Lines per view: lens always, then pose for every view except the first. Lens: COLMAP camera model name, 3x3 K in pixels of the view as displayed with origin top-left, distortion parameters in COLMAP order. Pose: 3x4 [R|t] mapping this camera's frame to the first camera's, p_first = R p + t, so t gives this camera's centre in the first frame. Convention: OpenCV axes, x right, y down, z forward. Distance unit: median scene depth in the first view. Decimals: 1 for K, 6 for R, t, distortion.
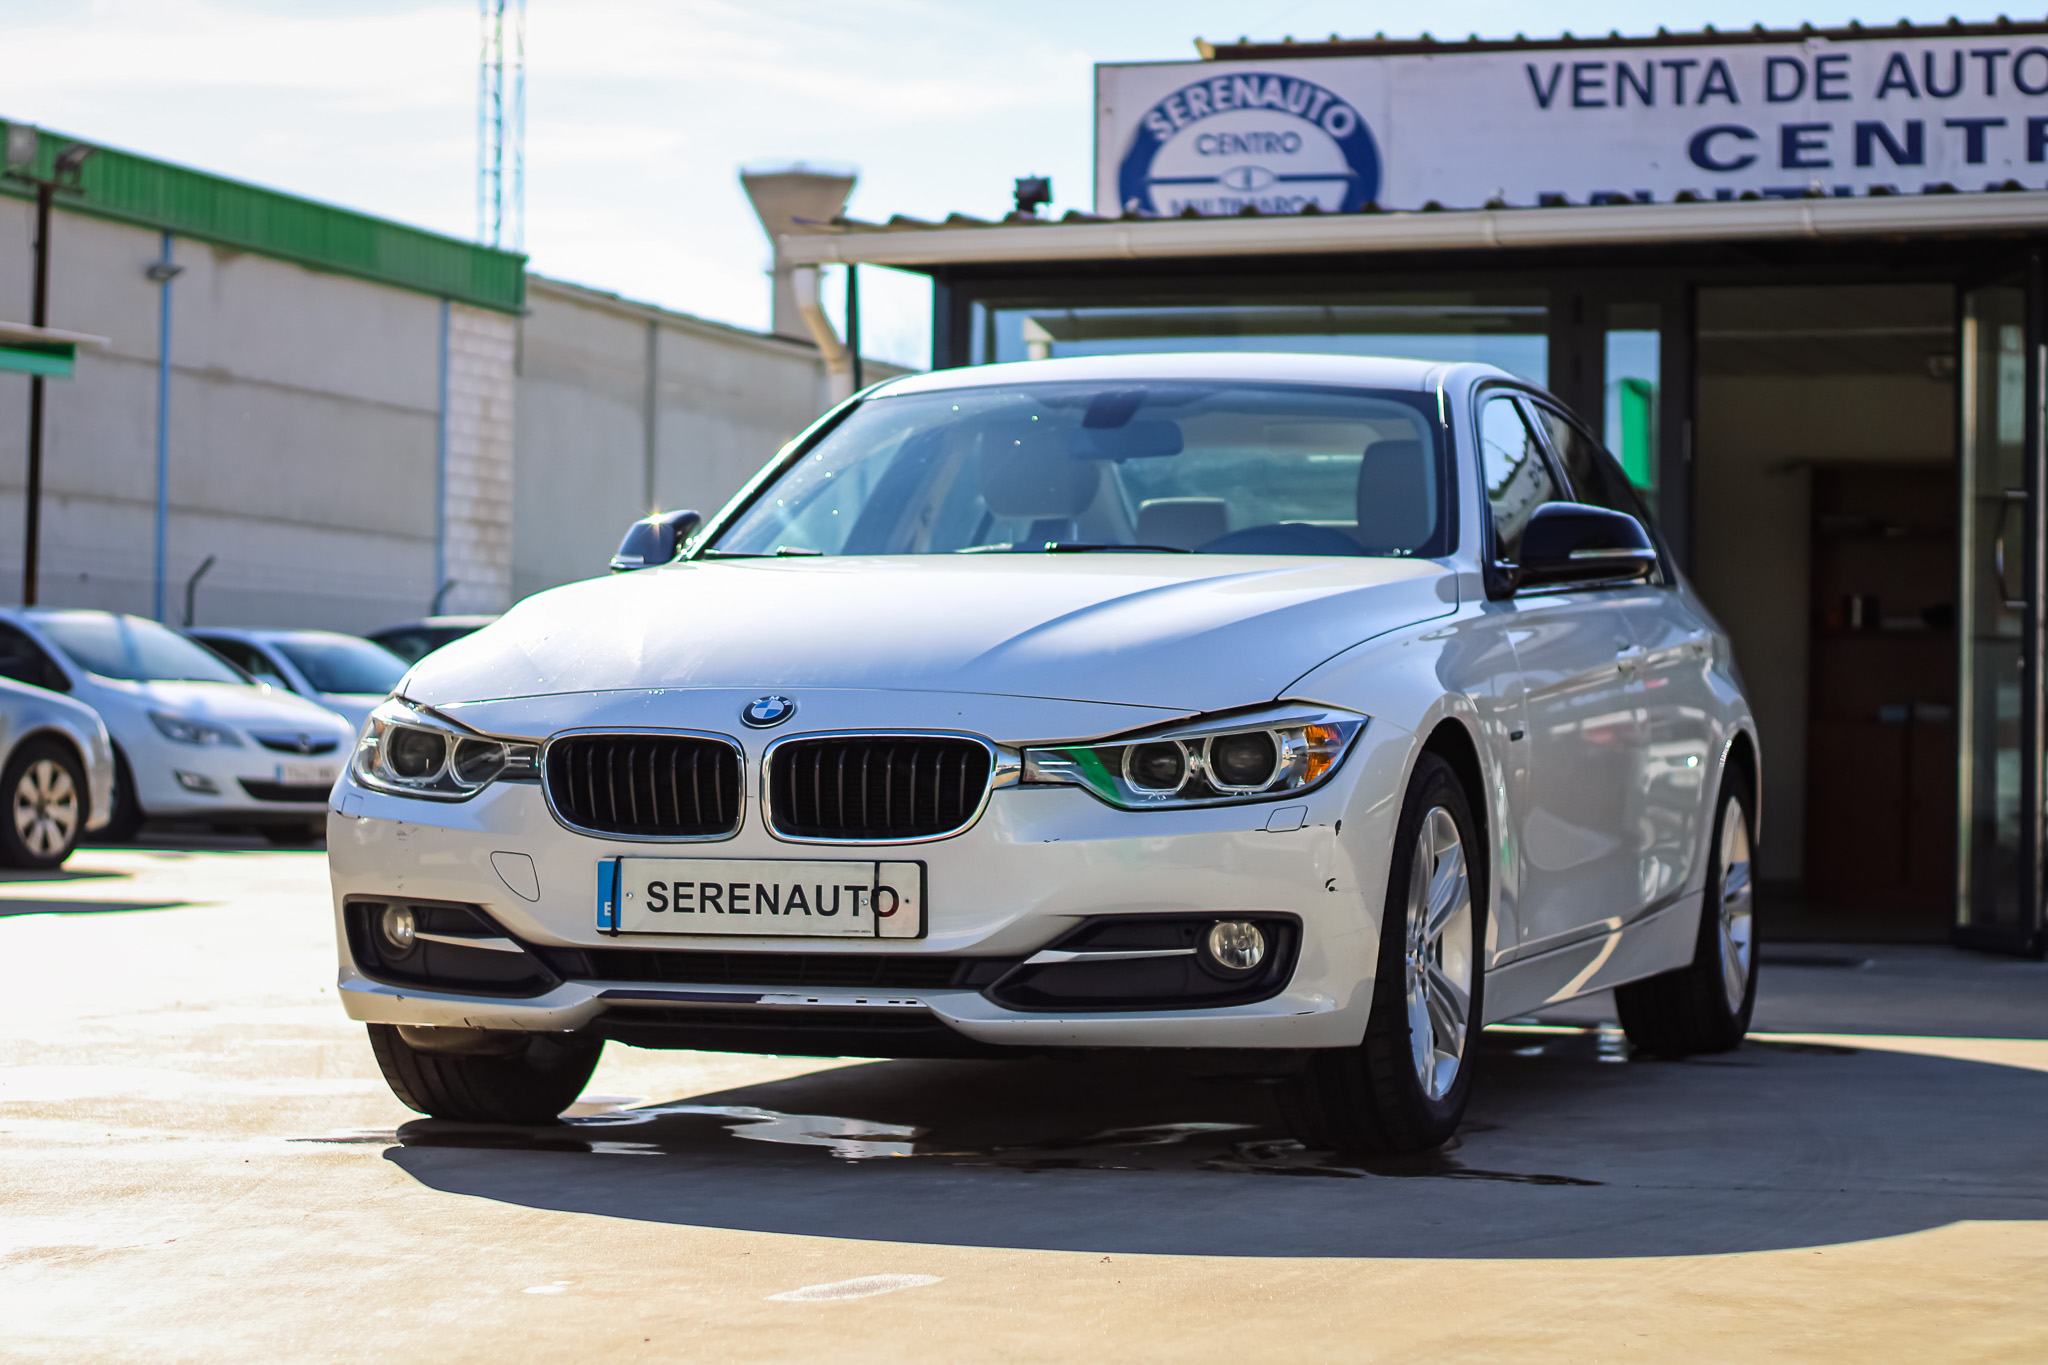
lens RADIAL K [[4936.7, 0, 1011.0], [0, 4936.7, 668.3], [0, 0, 1]] dist [0.001126, 0.000000]
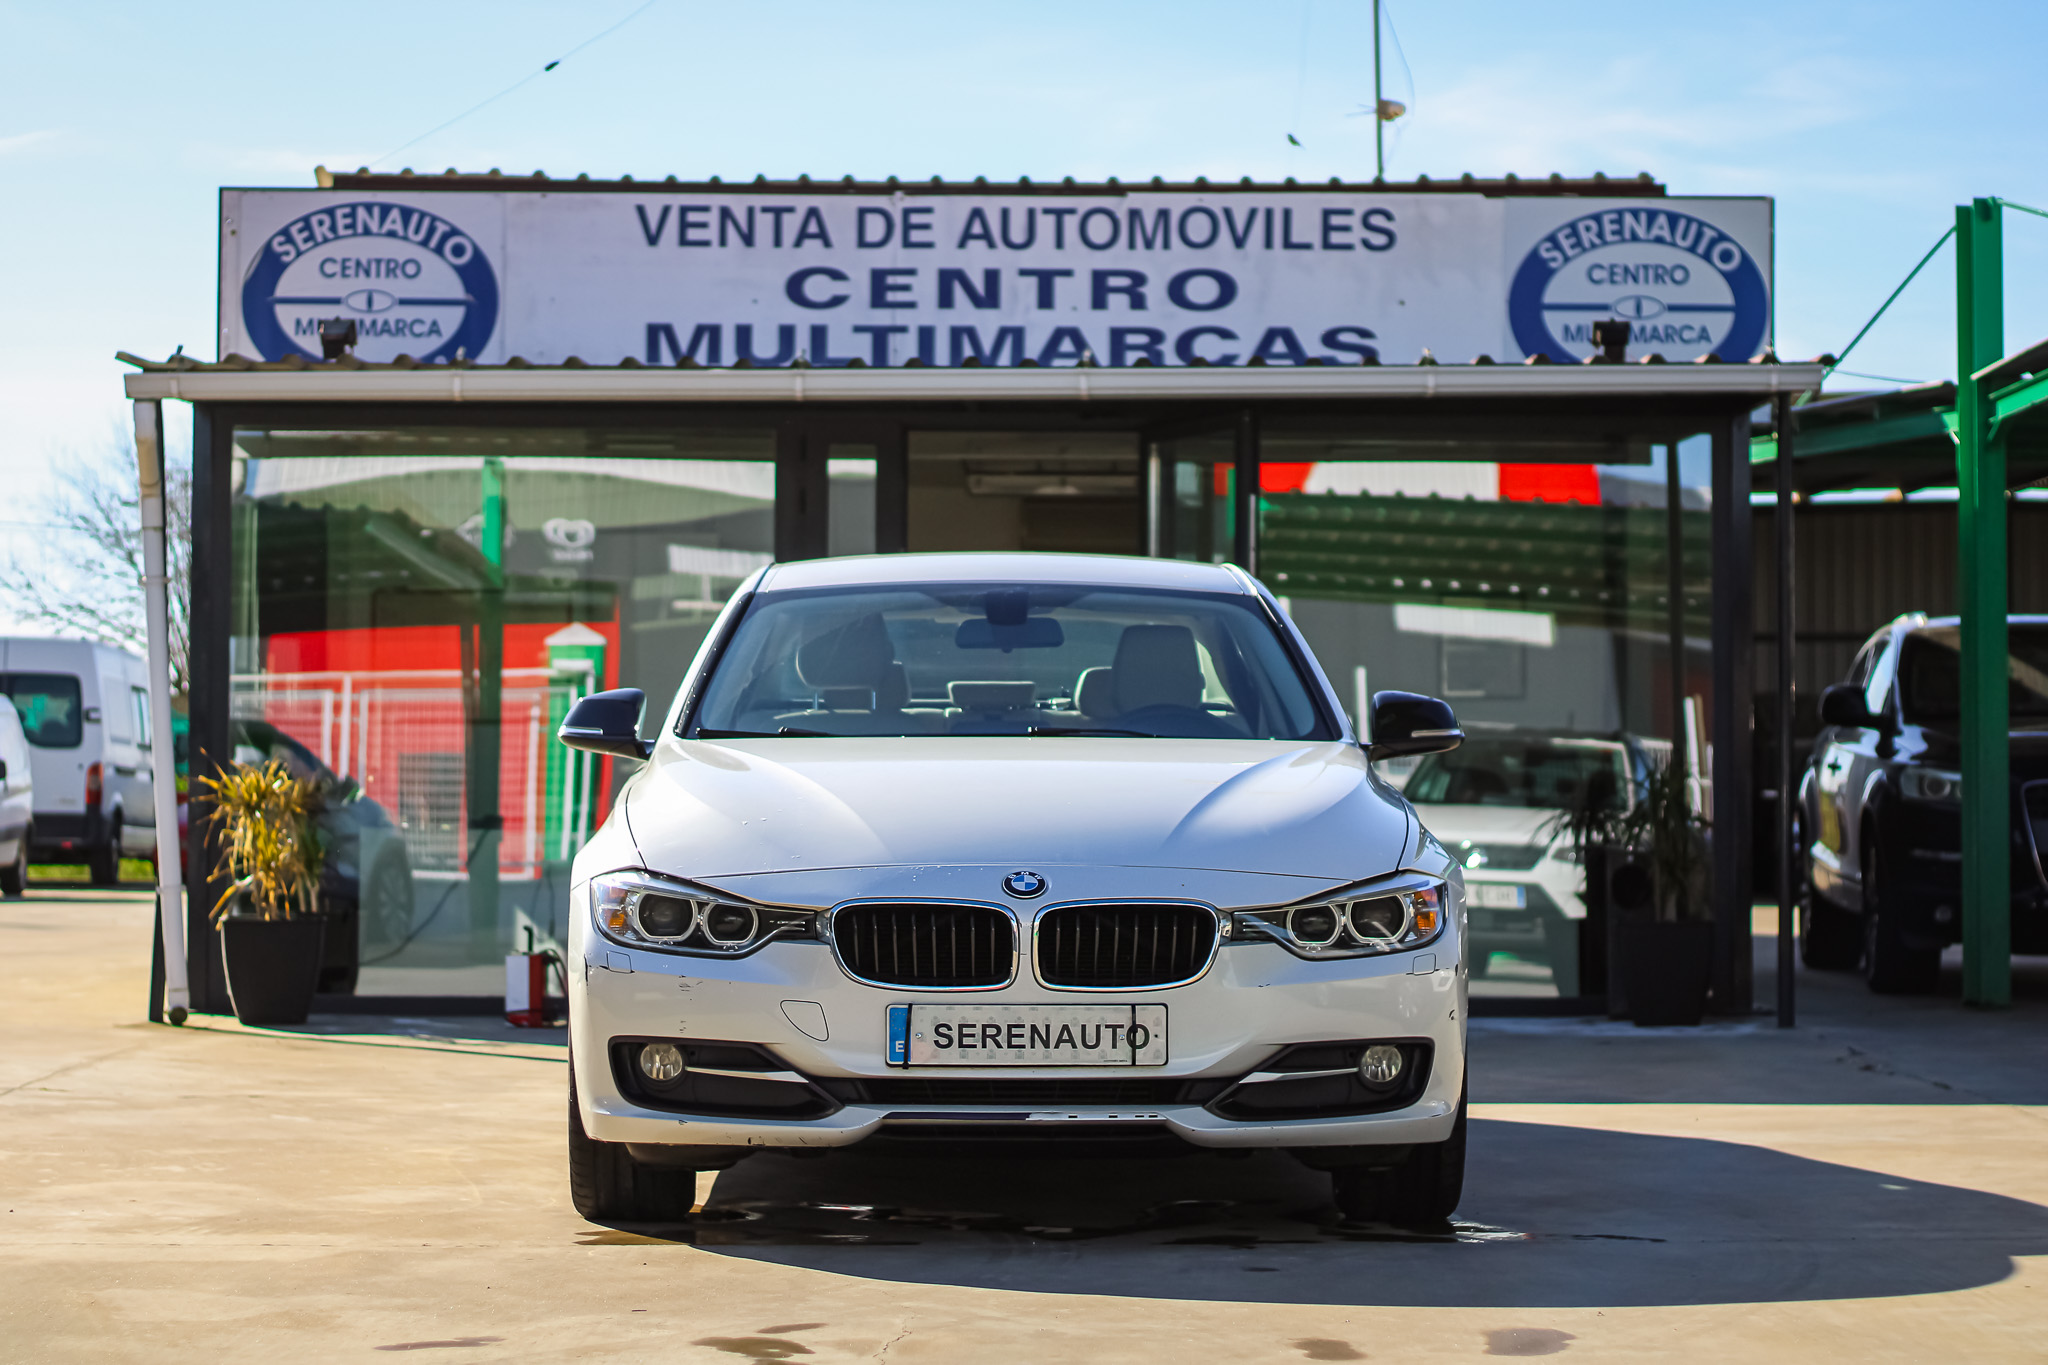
lens RADIAL K [[4936.7, 0, 1043.0], [0, 4936.7, 693.3], [0, 0, 1]] dist [0.001126, 0.000000]
pose [[0.950667, 0.000762, 0.310212, -0.152696], [-0.000297, 0.999999, -0.001547, -0.013284], [-0.310213, 0.001379, 0.950666, -0.064597]]
